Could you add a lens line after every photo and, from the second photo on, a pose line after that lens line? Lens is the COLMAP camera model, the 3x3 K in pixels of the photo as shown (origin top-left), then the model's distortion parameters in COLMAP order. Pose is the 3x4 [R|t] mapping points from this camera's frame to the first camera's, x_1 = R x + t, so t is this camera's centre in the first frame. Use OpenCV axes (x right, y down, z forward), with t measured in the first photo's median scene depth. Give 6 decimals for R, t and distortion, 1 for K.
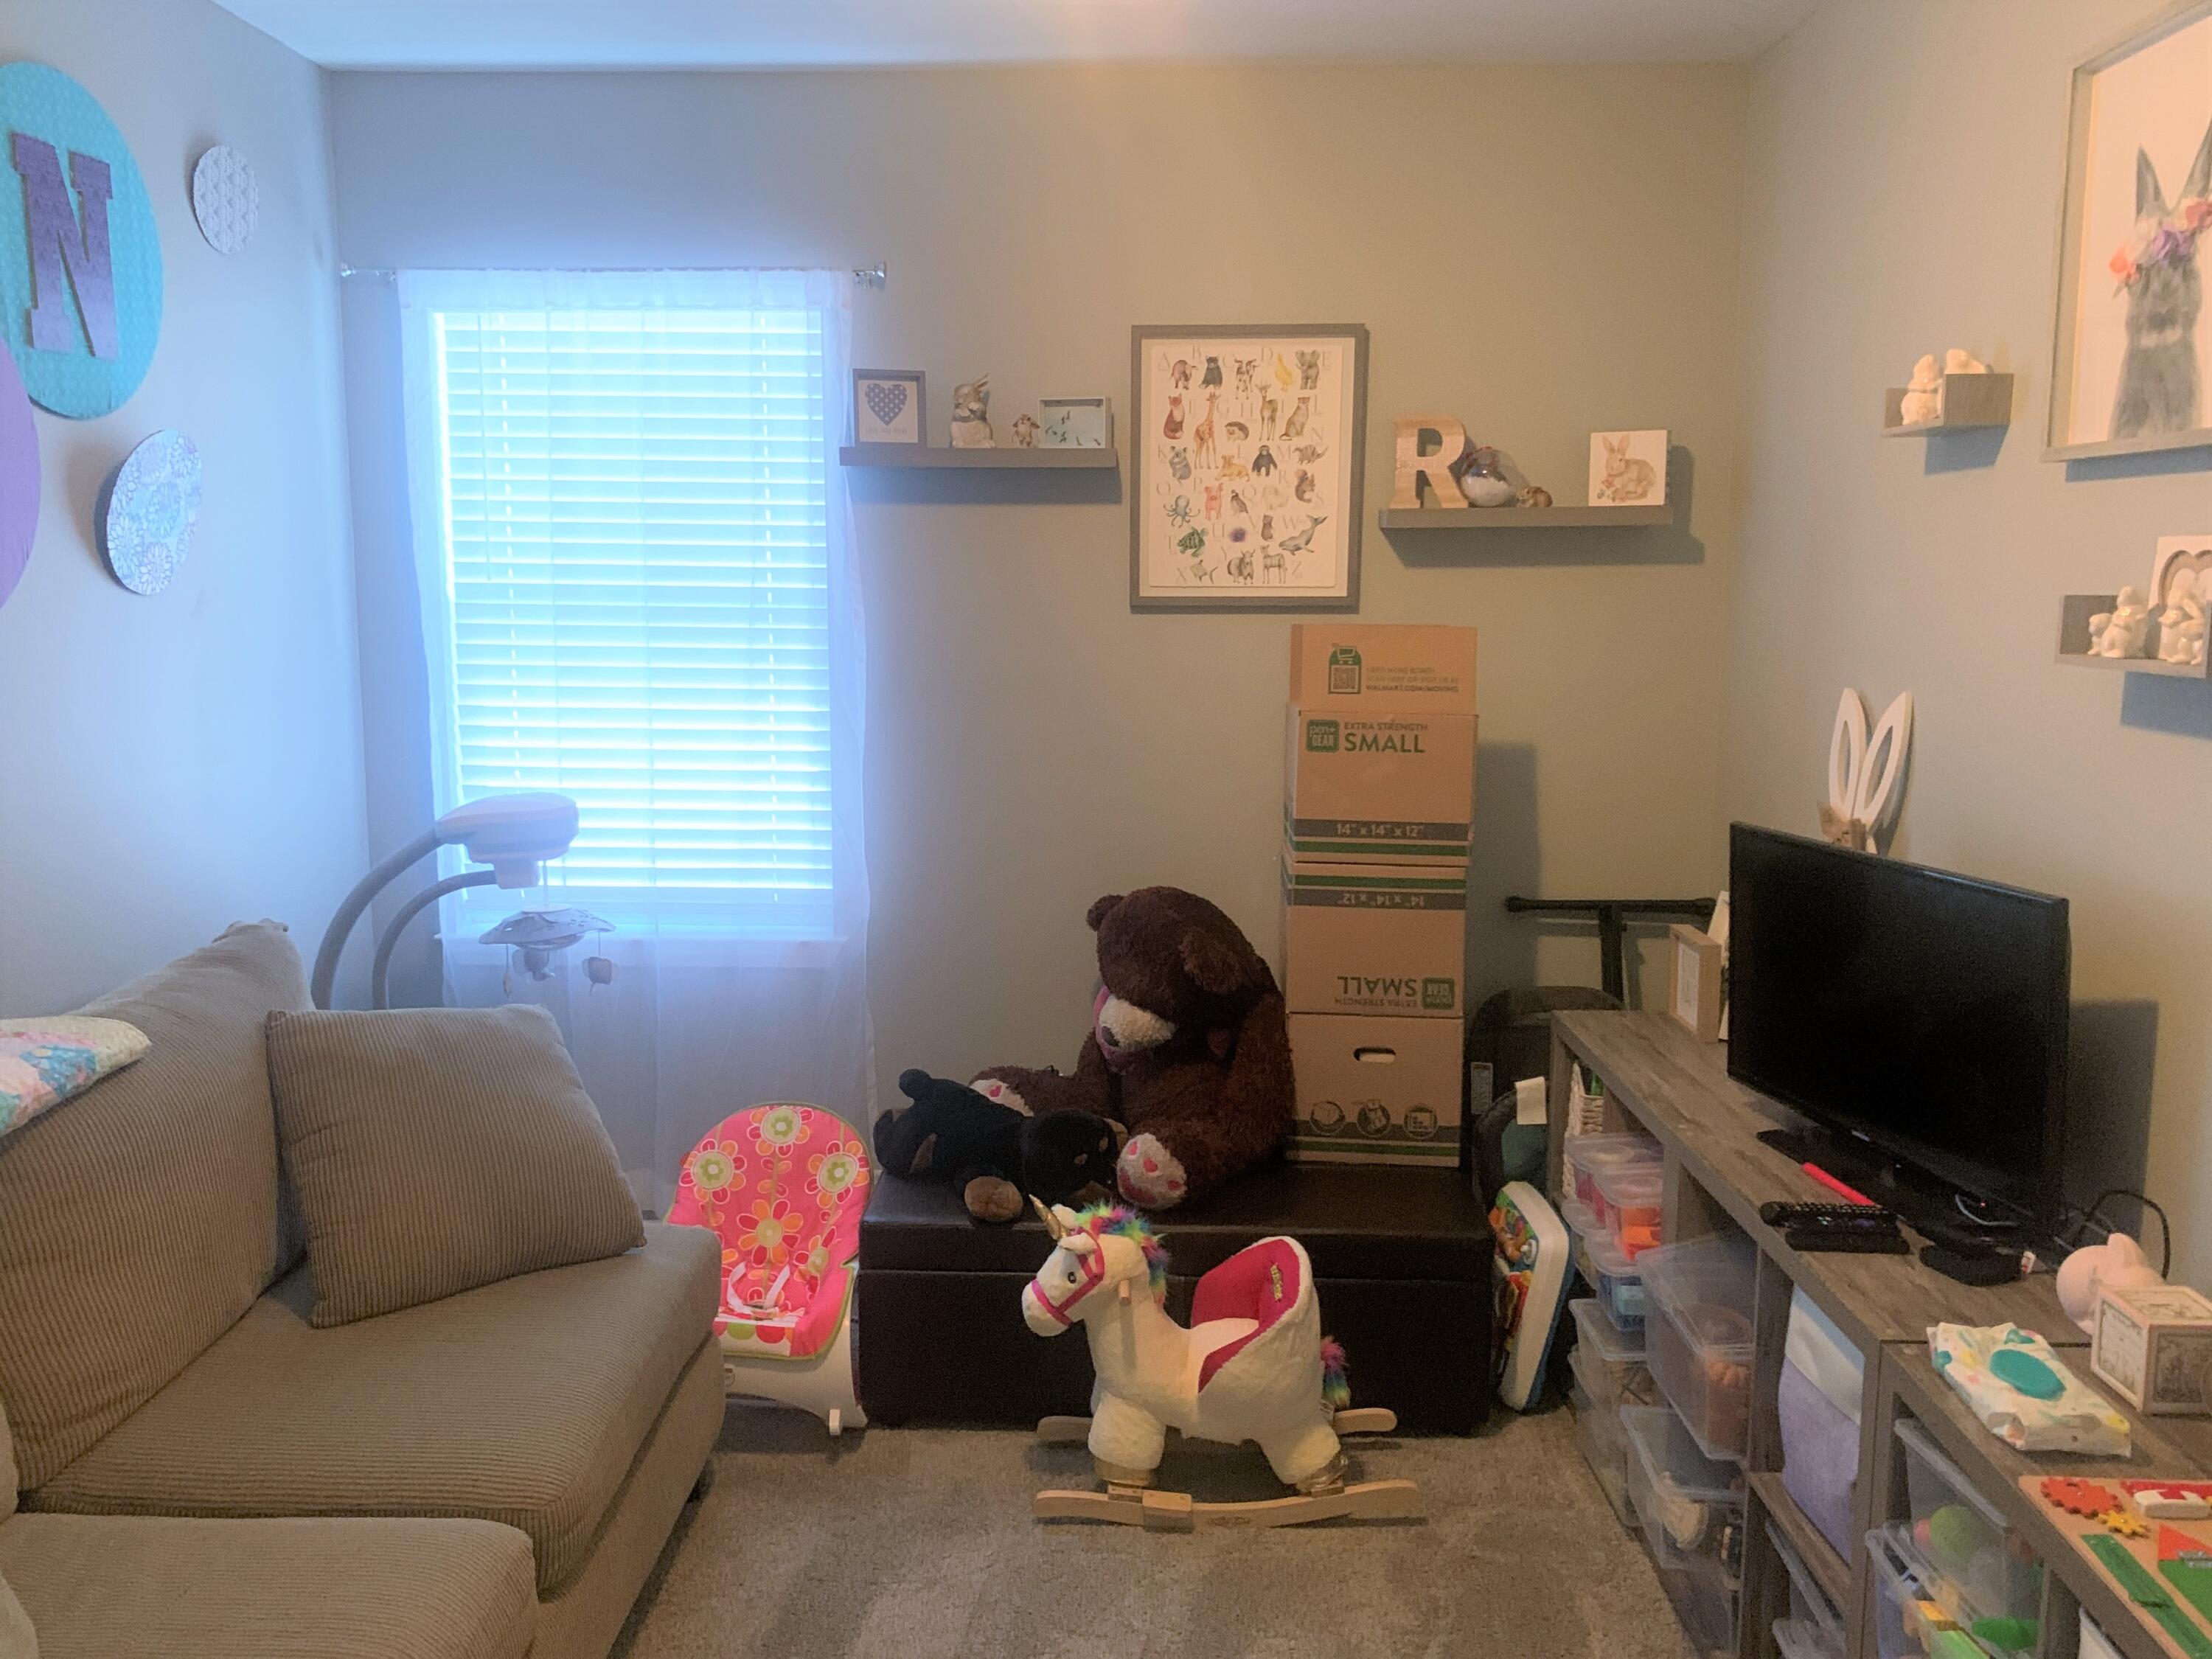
lens RADIAL K [[1594.6, 0, 1103.2], [0, 1594.6, 822.0], [0, 0, 1]] dist [0.070809, -0.101322]
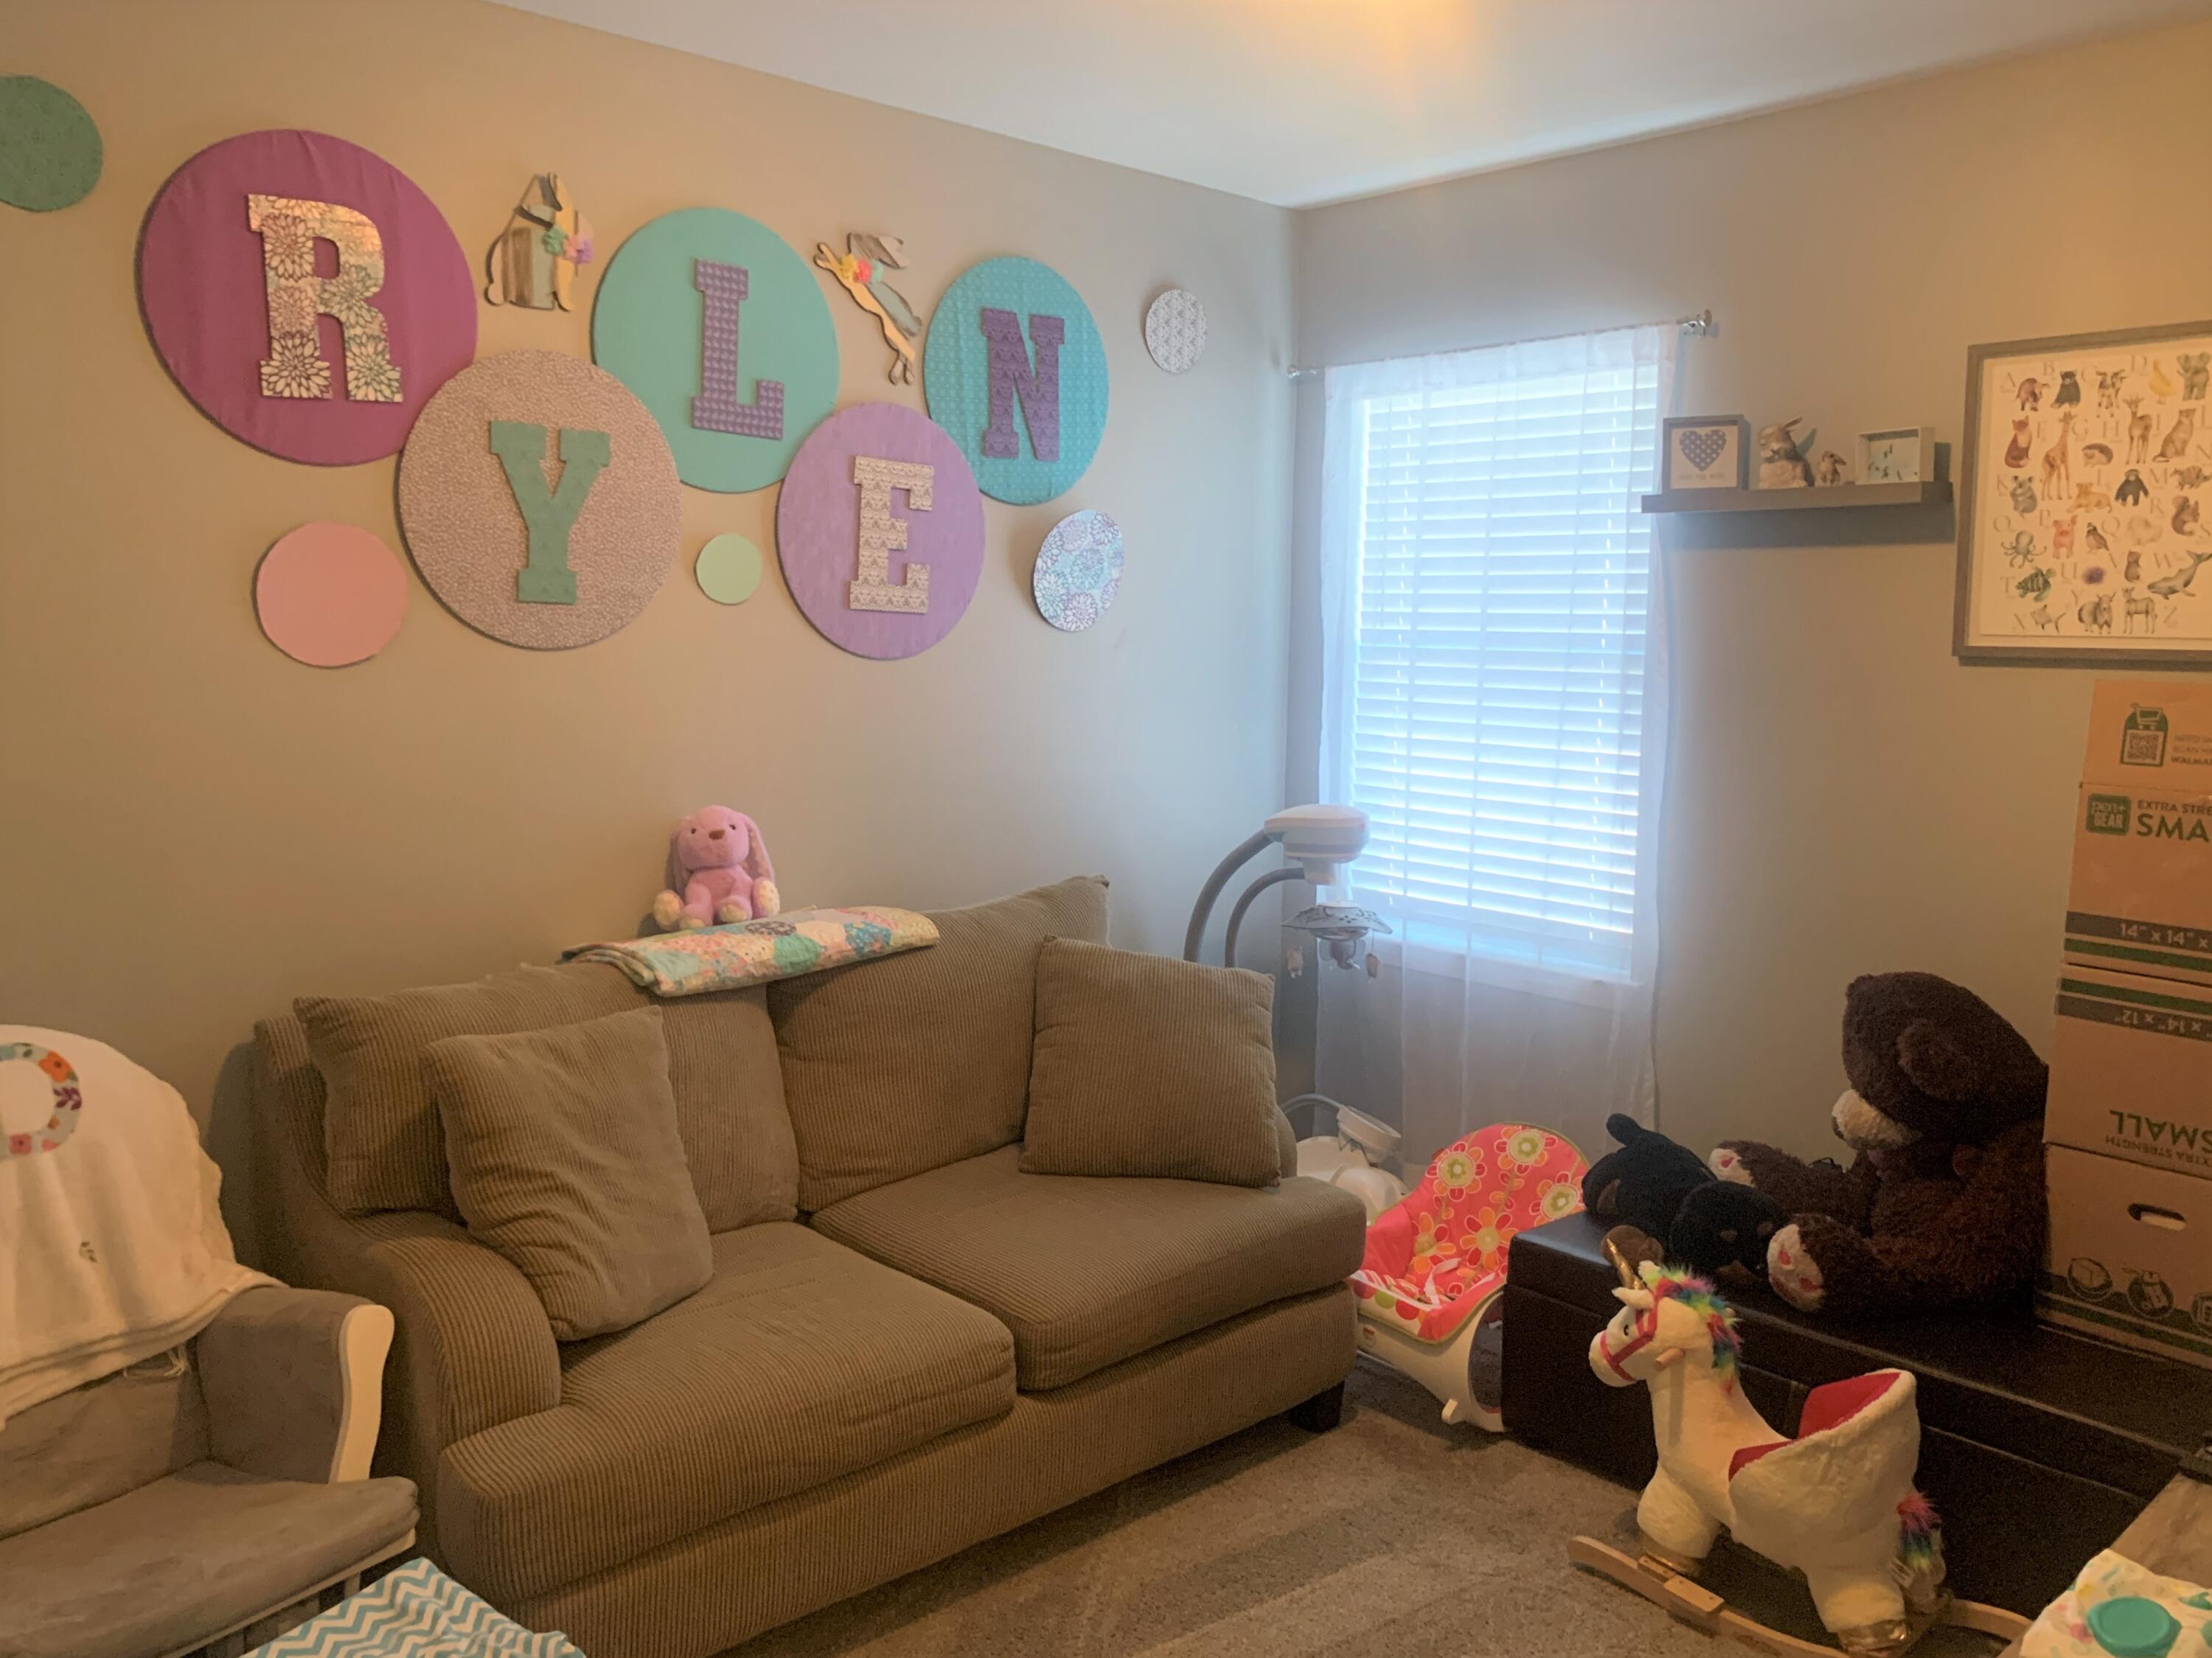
lens RADIAL K [[1661.5, 0, 1137.6], [0, 1661.5, 826.0], [0, 0, 1]] dist [0.075632, -0.109394]
pose [[0.723951, 0.091220, -0.683794, 0.349628], [-0.118196, 0.992963, 0.007327, 0.004949], [0.679650, 0.075518, 0.729639, 0.019609]]
